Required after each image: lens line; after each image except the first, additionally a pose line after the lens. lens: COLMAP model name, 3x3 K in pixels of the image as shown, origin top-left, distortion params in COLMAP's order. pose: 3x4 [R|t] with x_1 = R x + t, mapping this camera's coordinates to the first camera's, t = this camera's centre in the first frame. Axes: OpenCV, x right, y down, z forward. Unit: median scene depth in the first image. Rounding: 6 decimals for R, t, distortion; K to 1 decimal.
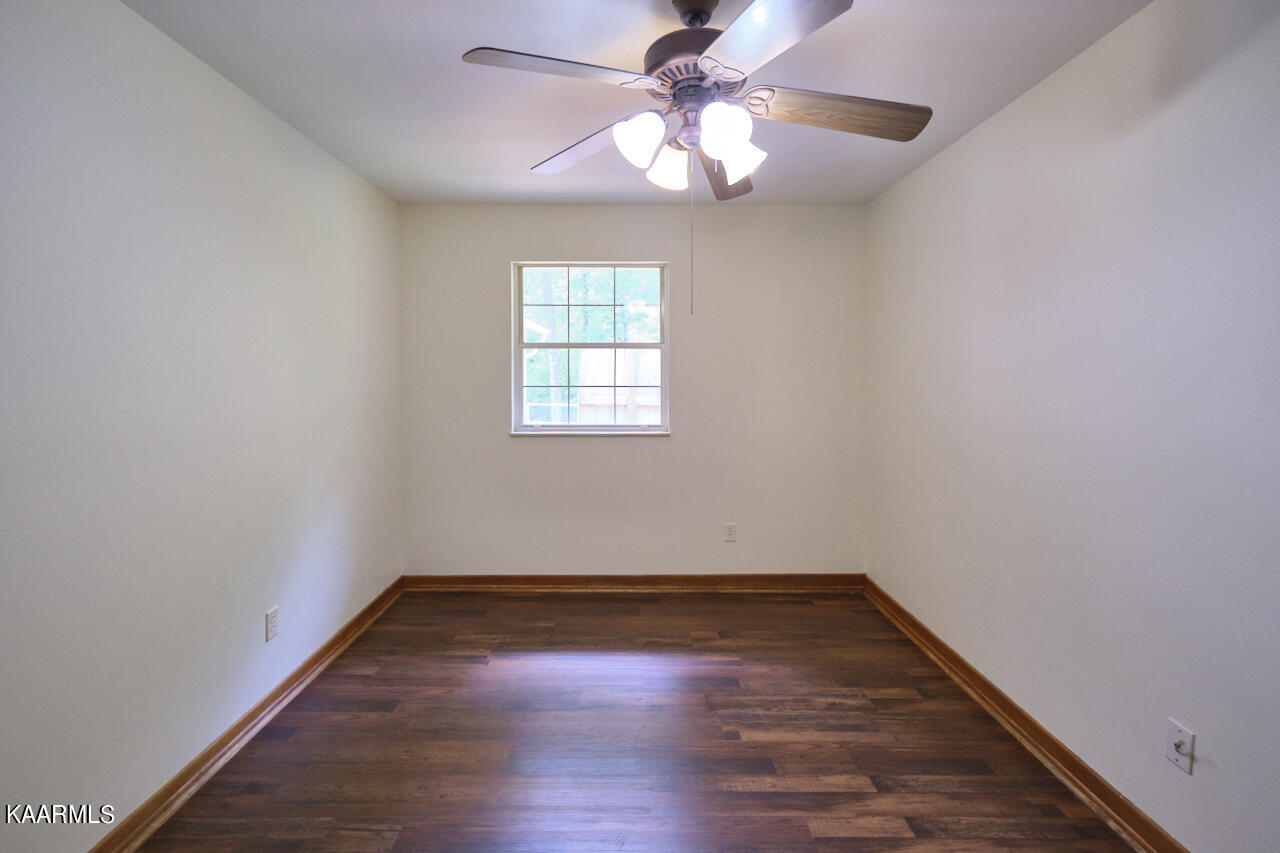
lens RADIAL K [[552.4, 0, 634.6], [0, 552.4, 427.6], [0, 0, 1]] dist [0.000212, -0.001112]
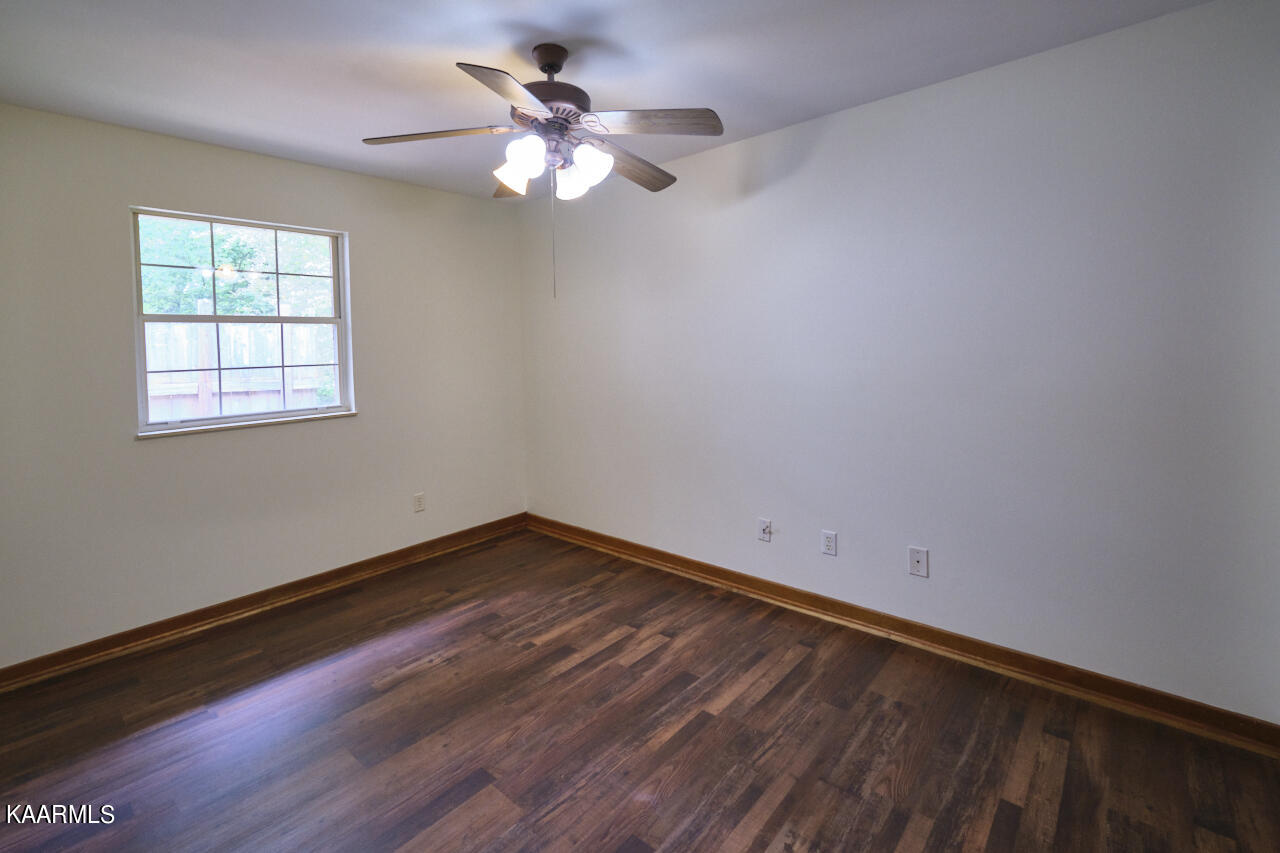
lens RADIAL K [[552.4, 0, 634.4], [0, 552.4, 416.8], [0, 0, 1]] dist [0.000212, -0.001112]
pose [[0.674242, -0.116191, 0.729313, -0.385166], [0.099001, 0.992853, 0.066652, 0.002166], [-0.731845, 0.027263, 0.680926, -0.003595]]
